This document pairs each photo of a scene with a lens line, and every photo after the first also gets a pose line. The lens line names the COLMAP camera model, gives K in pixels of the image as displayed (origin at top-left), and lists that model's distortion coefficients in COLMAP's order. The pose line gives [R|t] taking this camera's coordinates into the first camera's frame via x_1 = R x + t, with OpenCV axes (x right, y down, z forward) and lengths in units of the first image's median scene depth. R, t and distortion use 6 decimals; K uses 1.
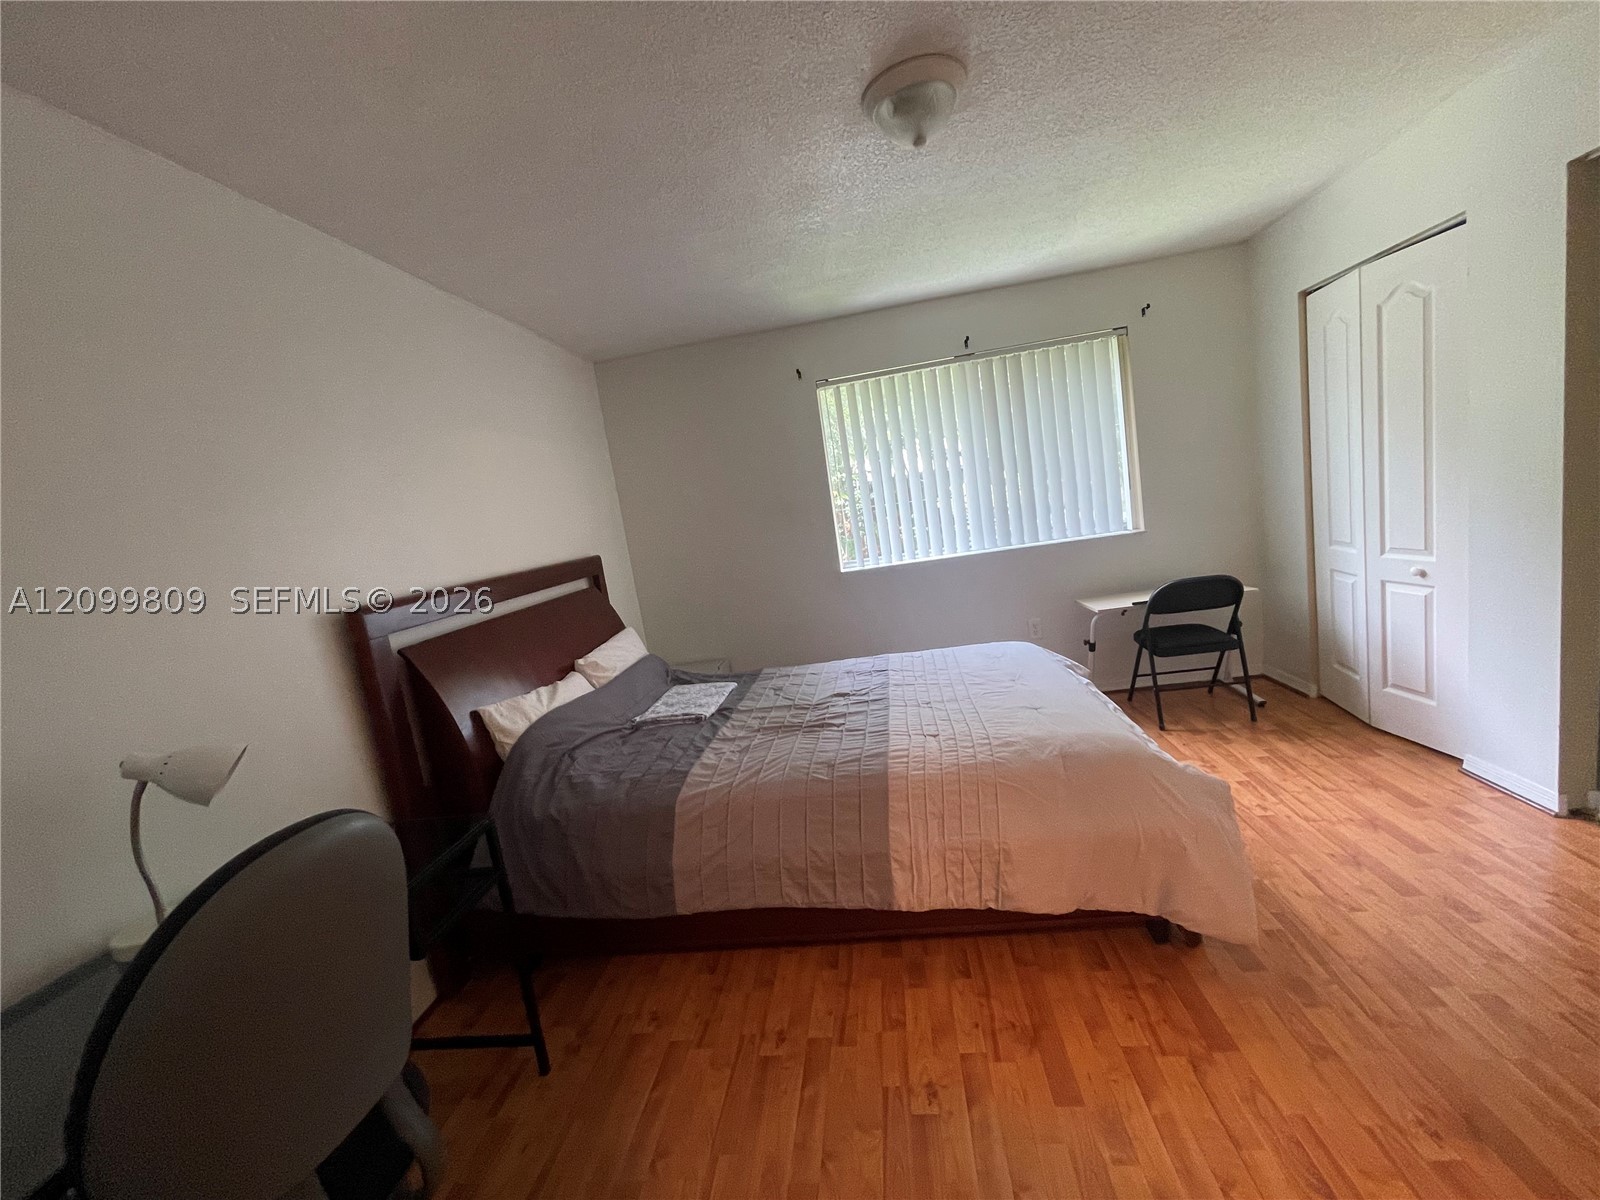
lens RADIAL K [[649.4, 0, 800.0], [0, 649.4, 600.0], [0, 0, 1]] dist [-0.001977, -0.000207]
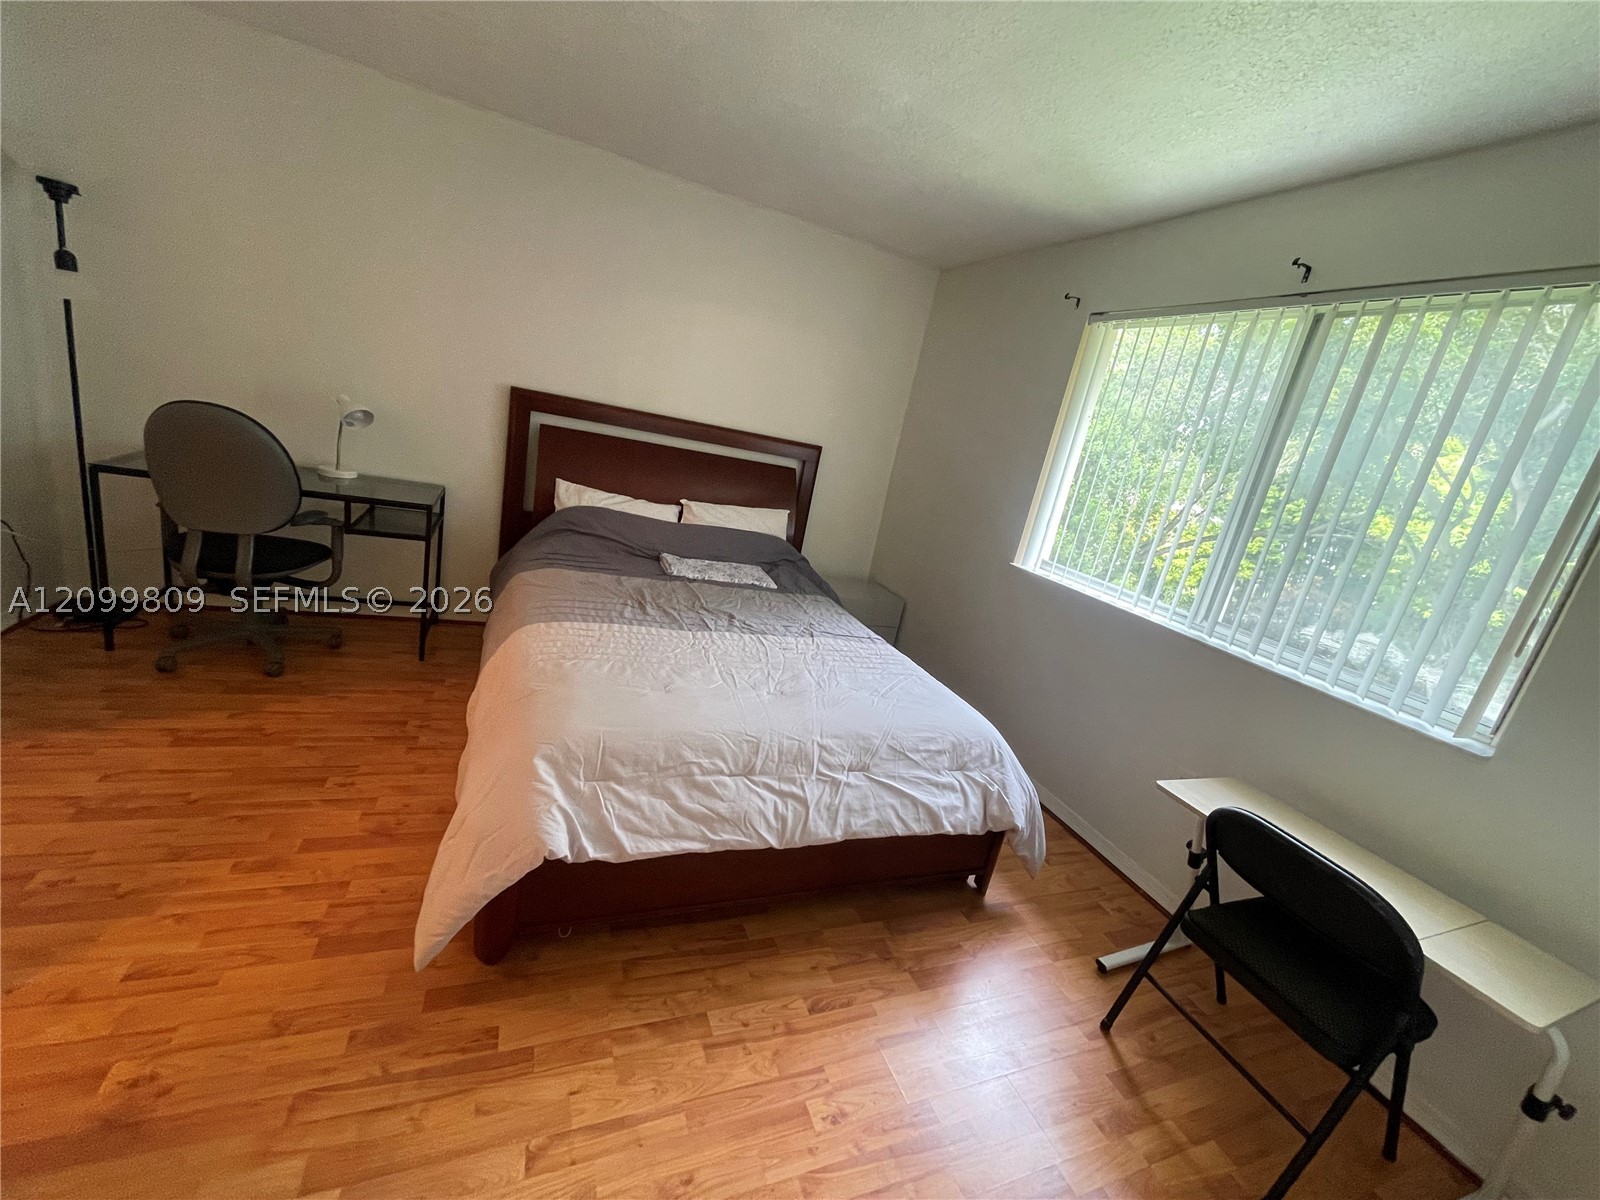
lens RADIAL K [[639.5, 0, 801.4], [0, 639.5, 631.6], [0, 0, 1]] dist [-0.000818, -0.000001]
pose [[0.430575, 0.492181, -0.756547, 0.869724], [-0.384284, 0.858426, 0.339751, -0.206597], [0.816658, 0.144441, 0.558754, 0.577315]]
